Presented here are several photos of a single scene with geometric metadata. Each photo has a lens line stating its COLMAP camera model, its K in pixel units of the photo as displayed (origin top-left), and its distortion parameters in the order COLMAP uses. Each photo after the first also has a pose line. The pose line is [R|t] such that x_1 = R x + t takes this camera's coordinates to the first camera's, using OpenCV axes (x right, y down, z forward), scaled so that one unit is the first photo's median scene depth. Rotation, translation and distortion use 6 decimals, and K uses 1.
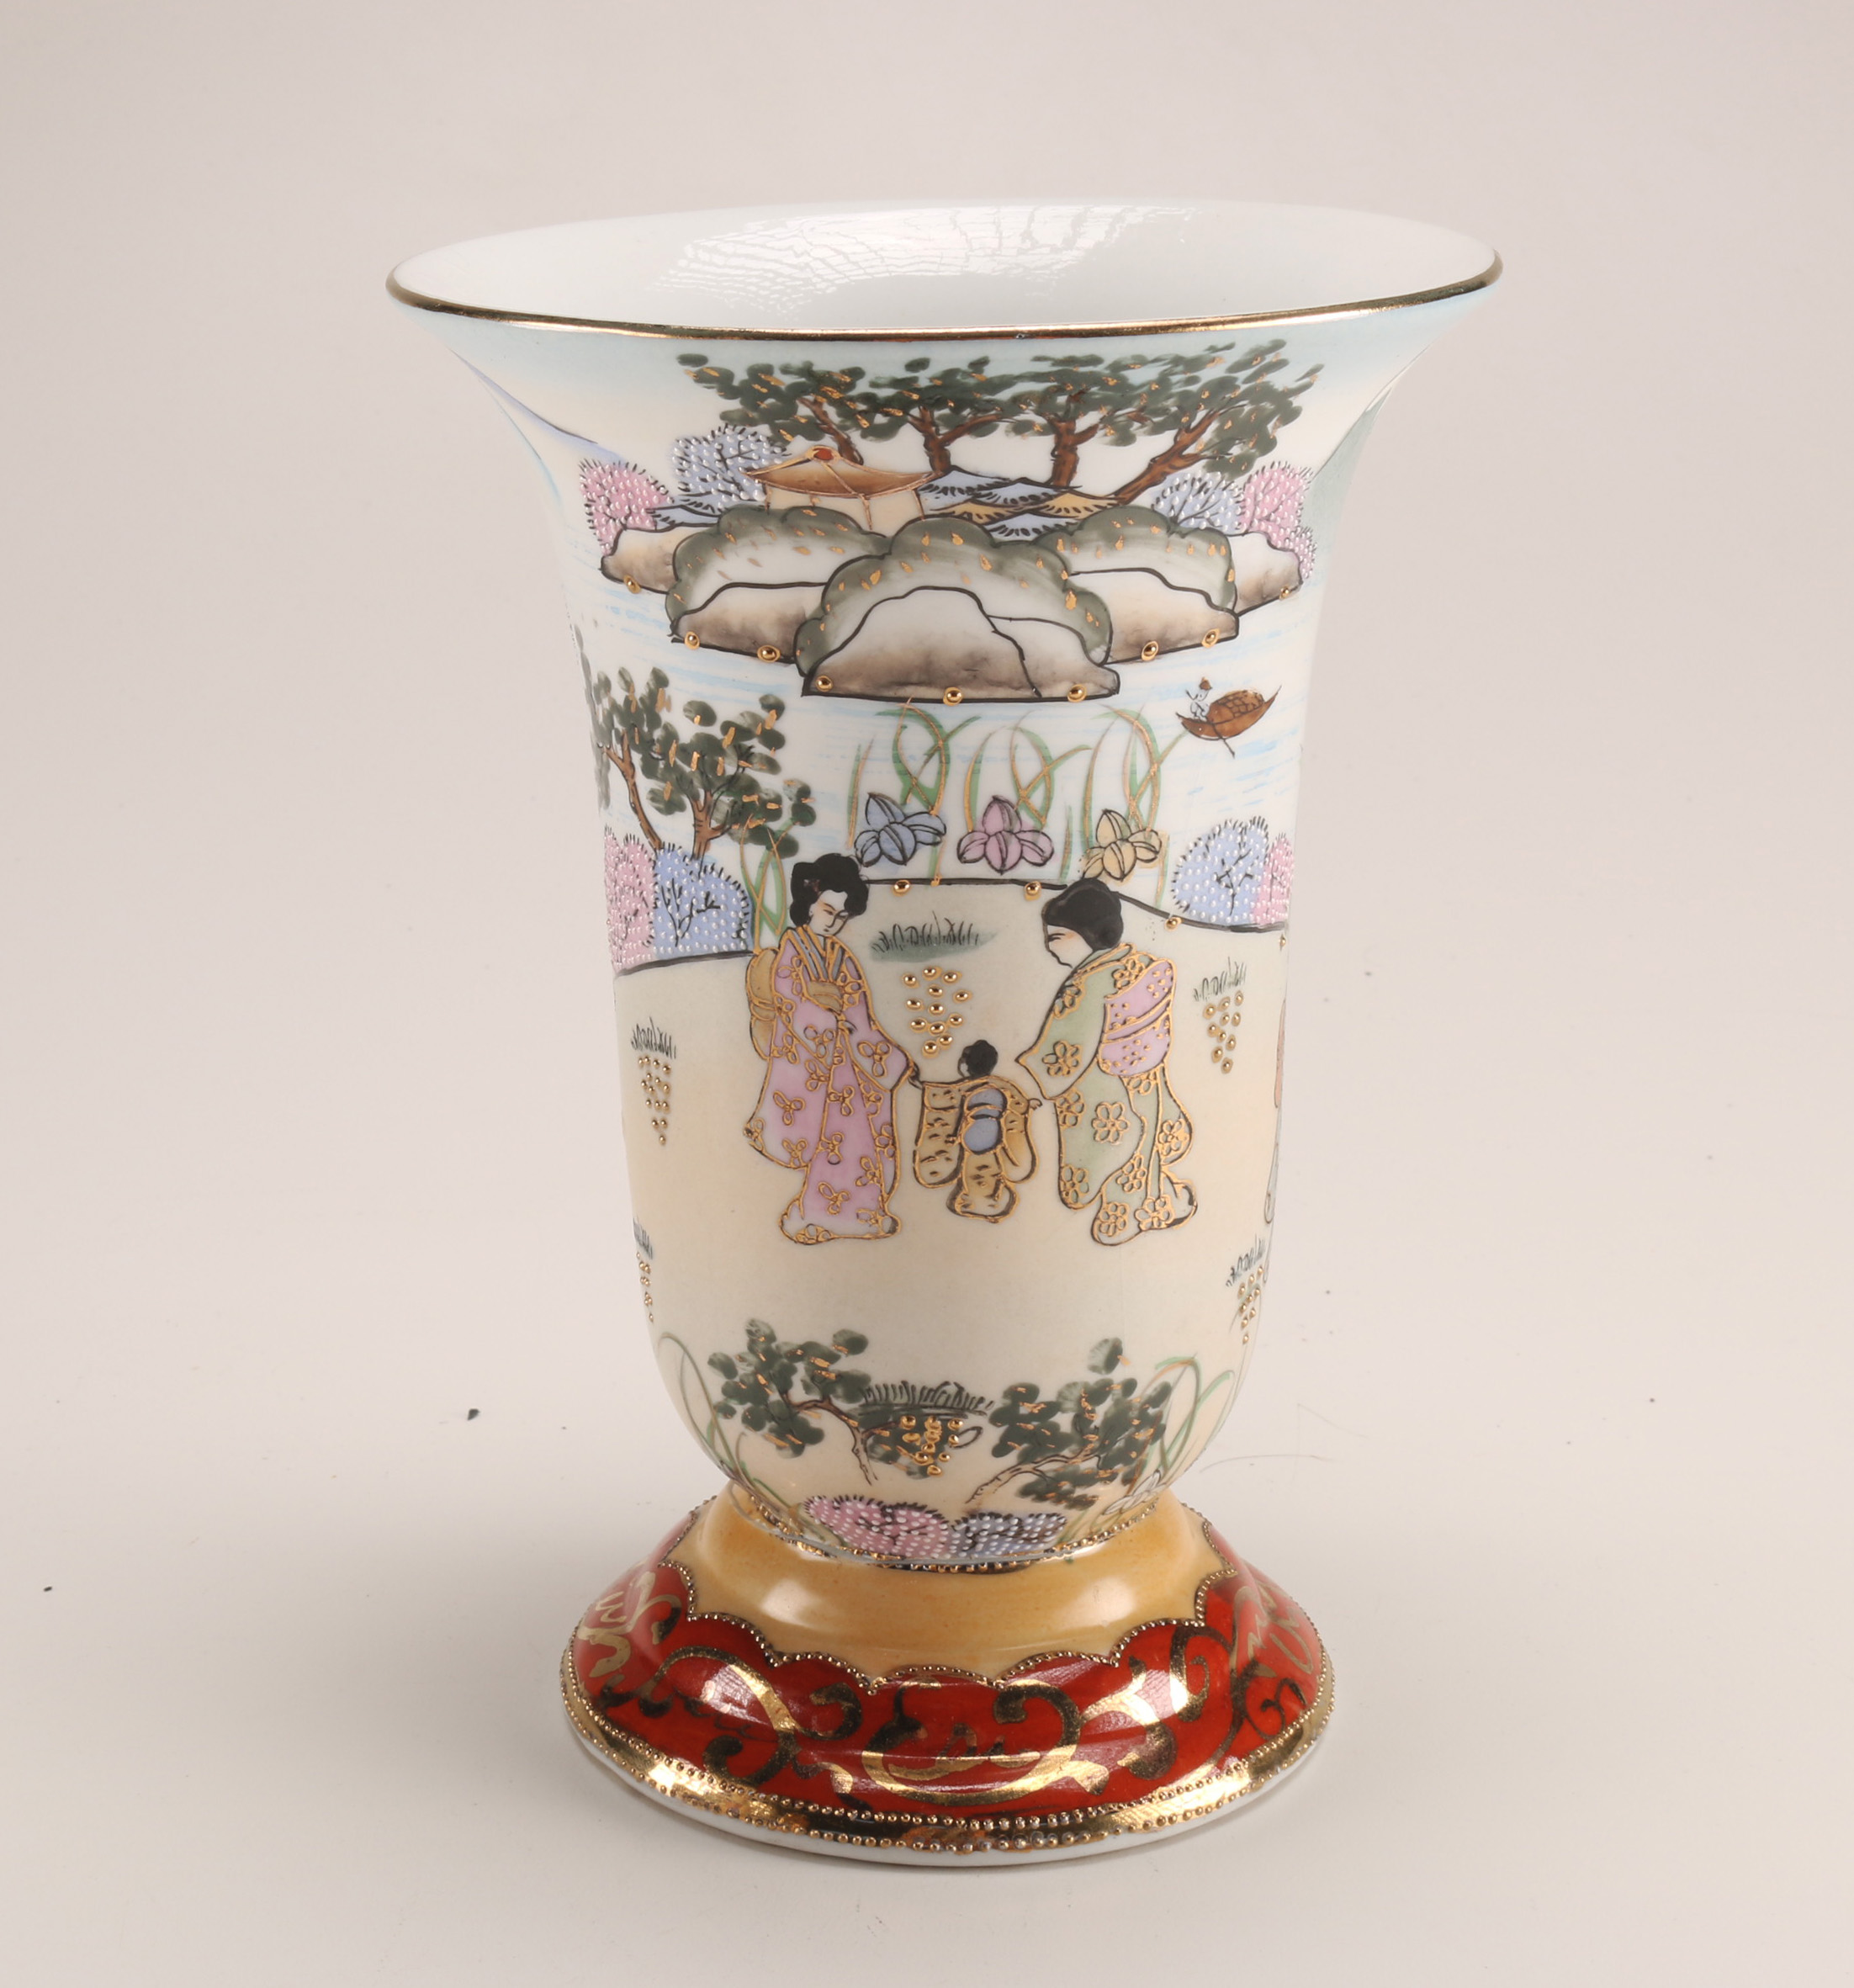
lens RADIAL K [[3838.4, 0, 915.7], [0, 3838.4, 1007.6], [0, 0, 1]] dist [0.046824, 0.000000]
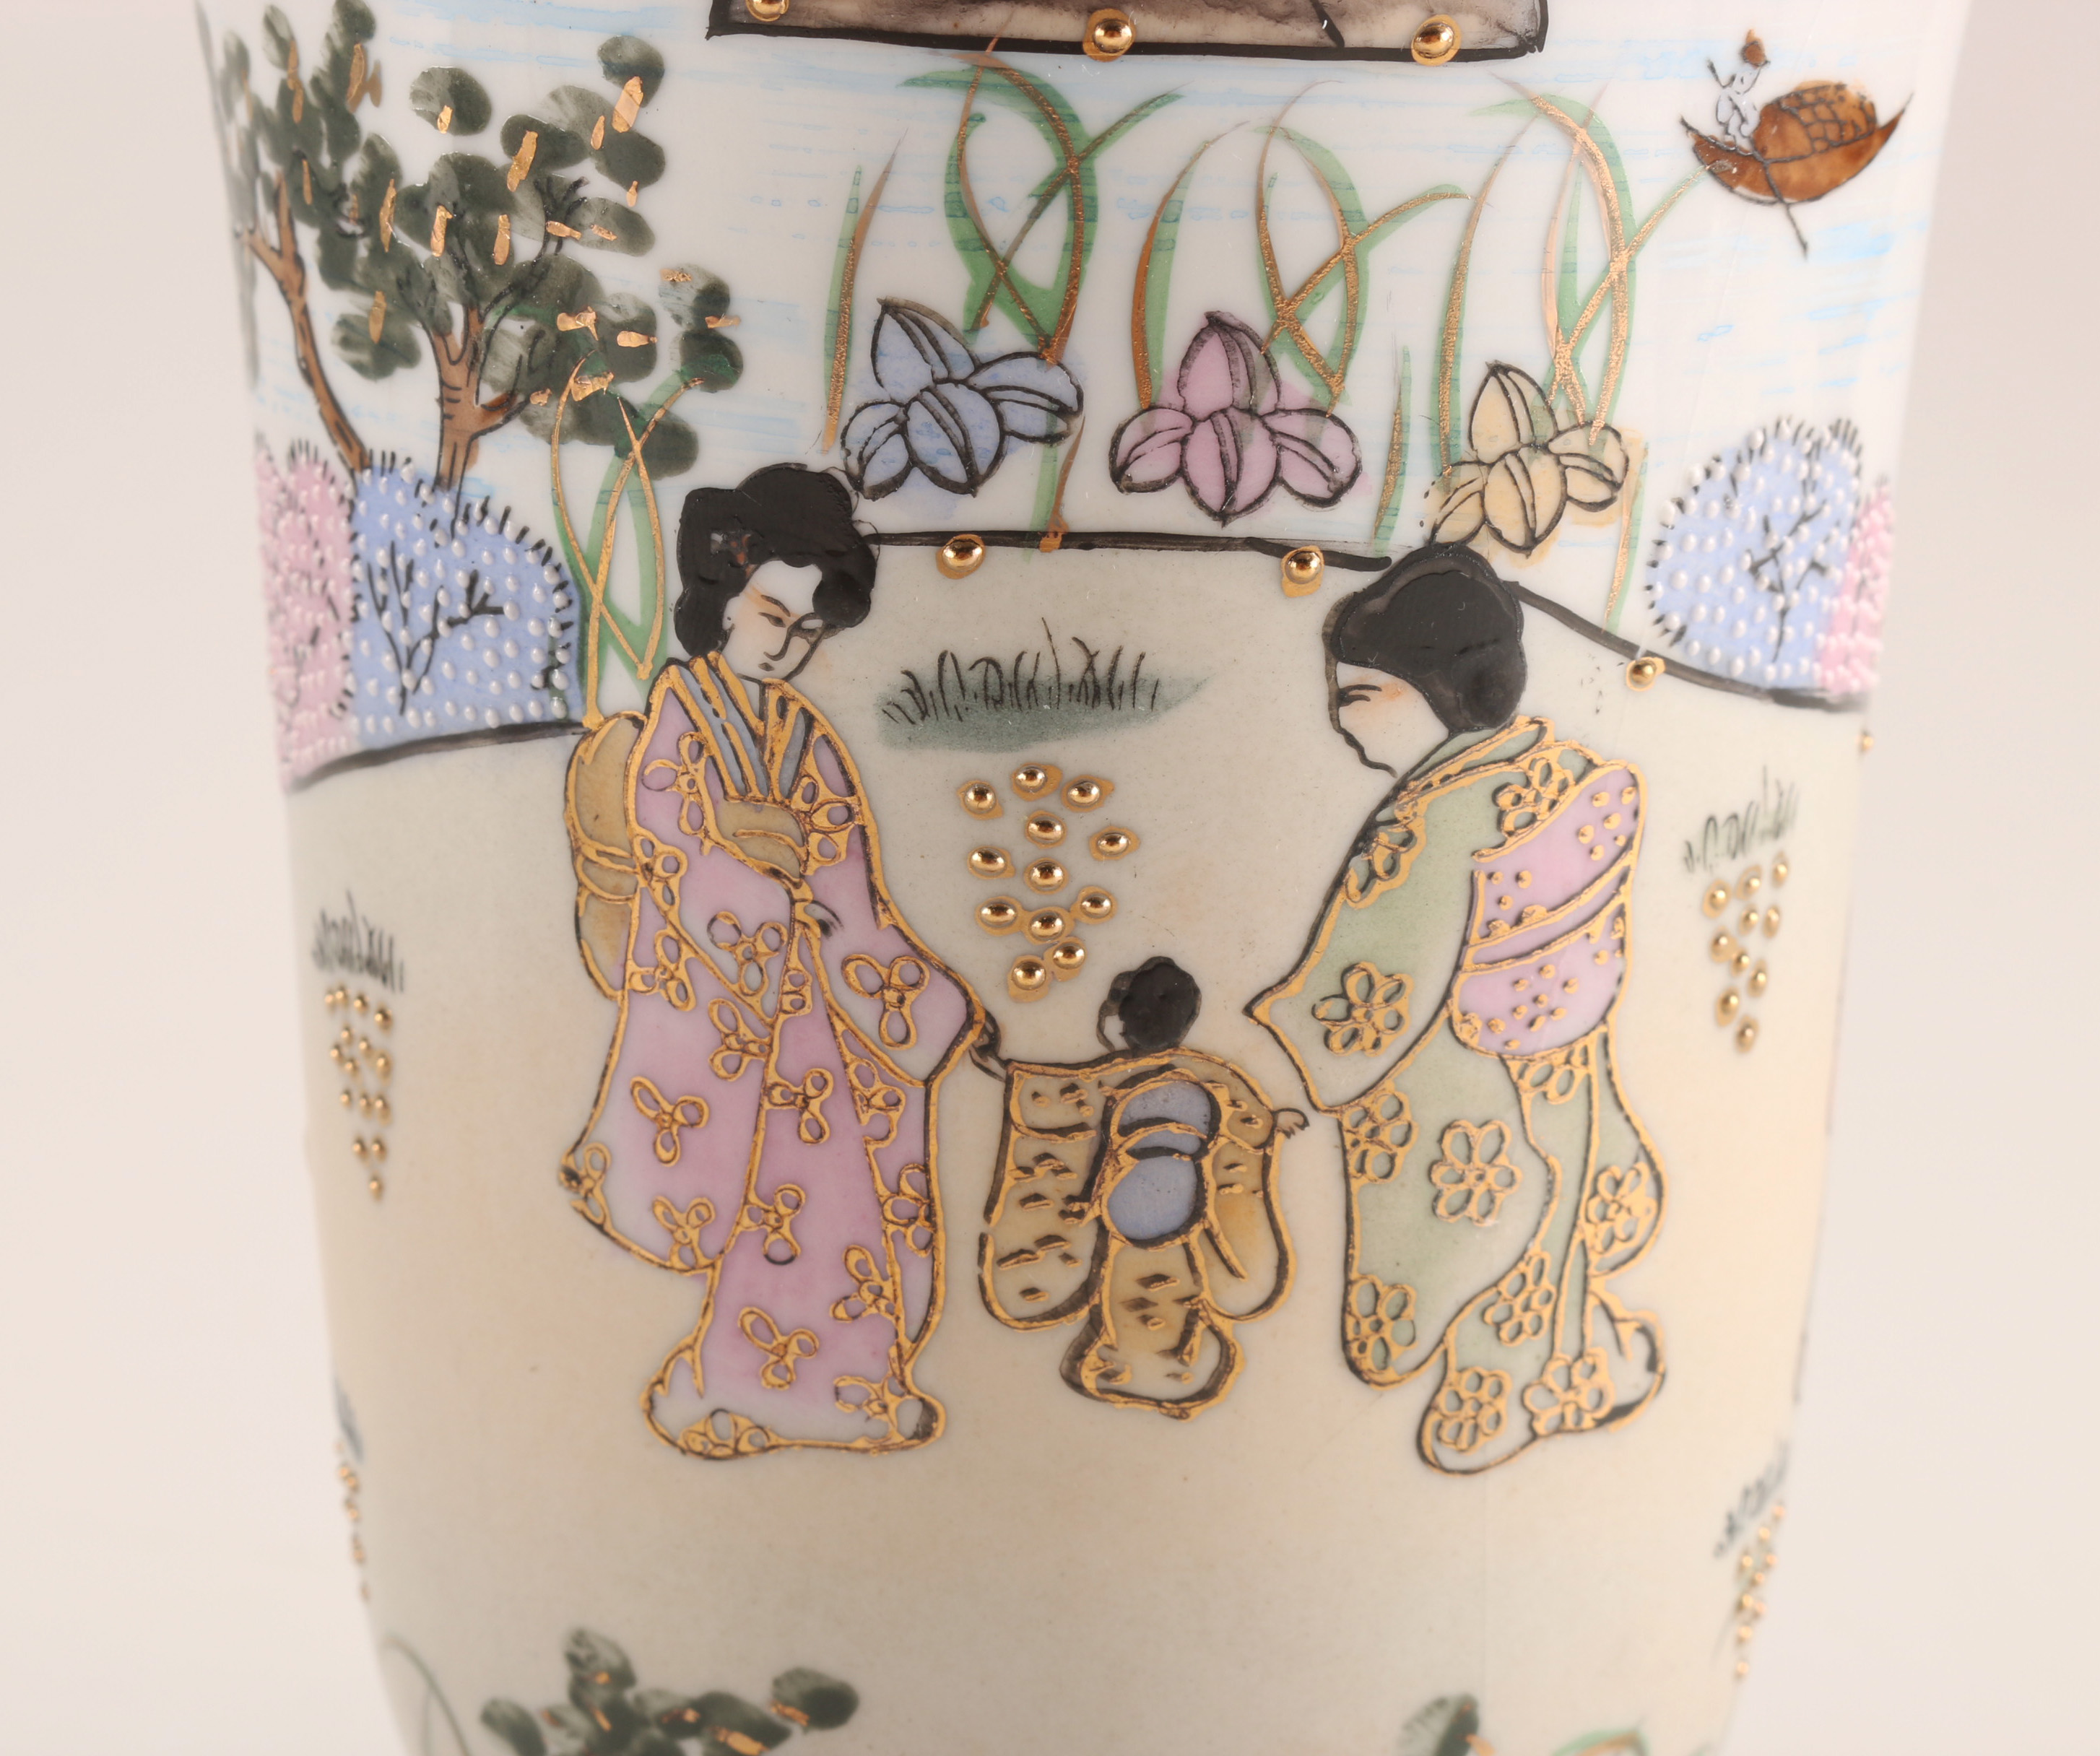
lens RADIAL K [[4337.5, 0, 1054.5], [0, 4337.5, 864.4], [0, 0, 1]] dist [-0.025475, 0.000000]
pose [[0.999651, 0.018697, 0.018656, -0.001950], [-0.018242, 0.999540, -0.024236, 0.009830], [-0.019101, 0.023888, 0.999532, 0.552121]]
